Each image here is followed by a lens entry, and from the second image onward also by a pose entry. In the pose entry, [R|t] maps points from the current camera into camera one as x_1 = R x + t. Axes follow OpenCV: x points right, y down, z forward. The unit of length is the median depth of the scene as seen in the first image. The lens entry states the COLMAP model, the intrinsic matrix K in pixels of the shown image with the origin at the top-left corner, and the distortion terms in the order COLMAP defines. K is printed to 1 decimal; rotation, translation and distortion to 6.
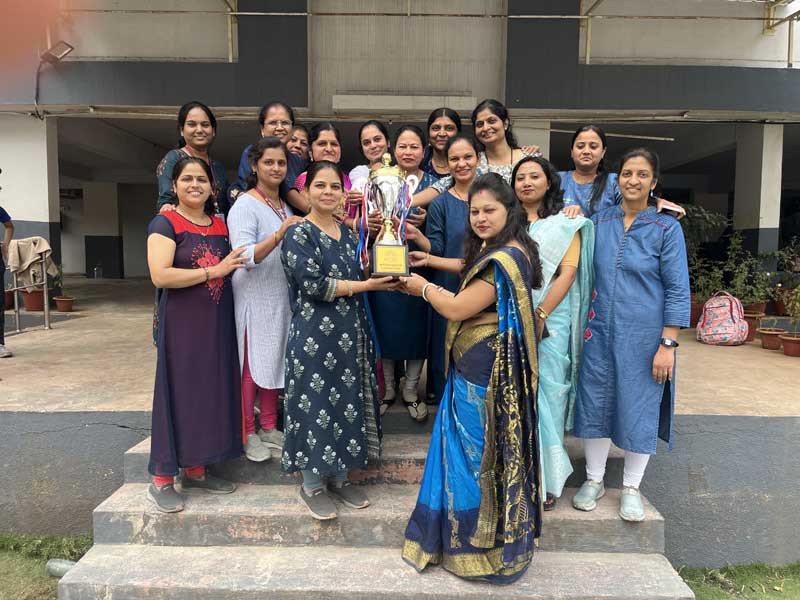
lens RADIAL K [[594.1, 0, 400.0], [0, 594.1, 300.0], [0, 0, 1]] dist [0.075834, -0.097371]
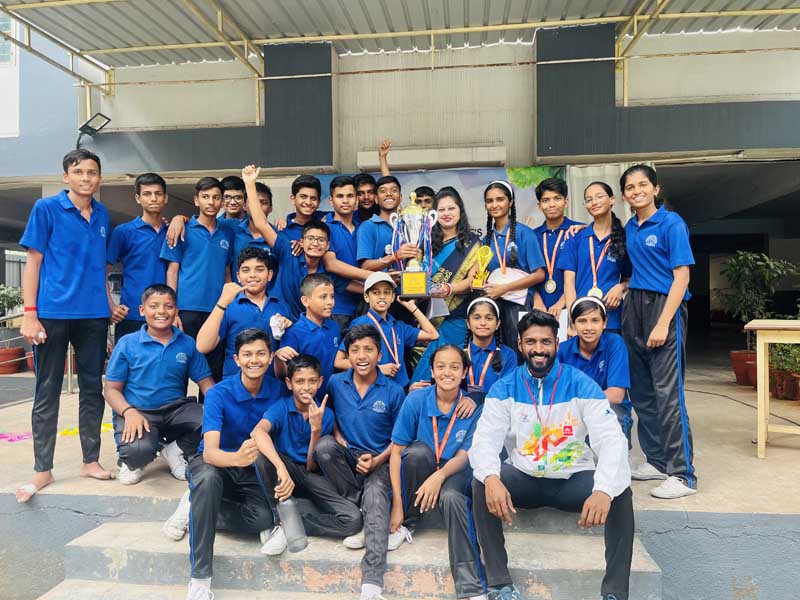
lens RADIAL K [[595.9, 0, 396.7], [0, 595.9, 302.4], [0, 0, 1]] dist [0.077690, -0.102790]
pose [[0.992940, -0.018470, -0.117168, 0.062975], [0.008244, 0.996159, -0.087169, -0.010292], [0.118328, 0.085588, 0.989279, 0.057478]]
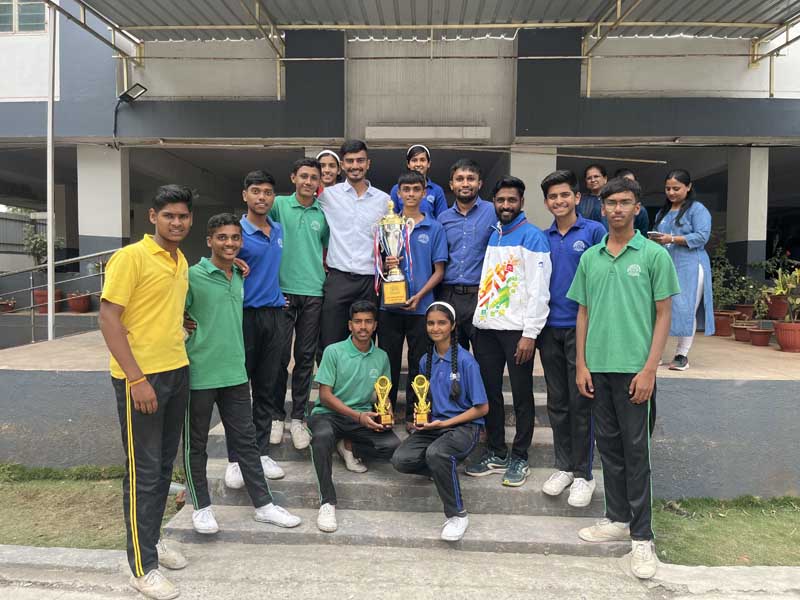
lens RADIAL K [[595.9, 0, 396.7], [0, 595.9, 302.4], [0, 0, 1]] dist [0.077690, -0.102790]
pose [[0.999060, 0.001725, -0.043324, -0.001252], [-0.003064, 0.999519, -0.030867, 0.033202], [0.043250, 0.030971, 0.998584, -0.145864]]
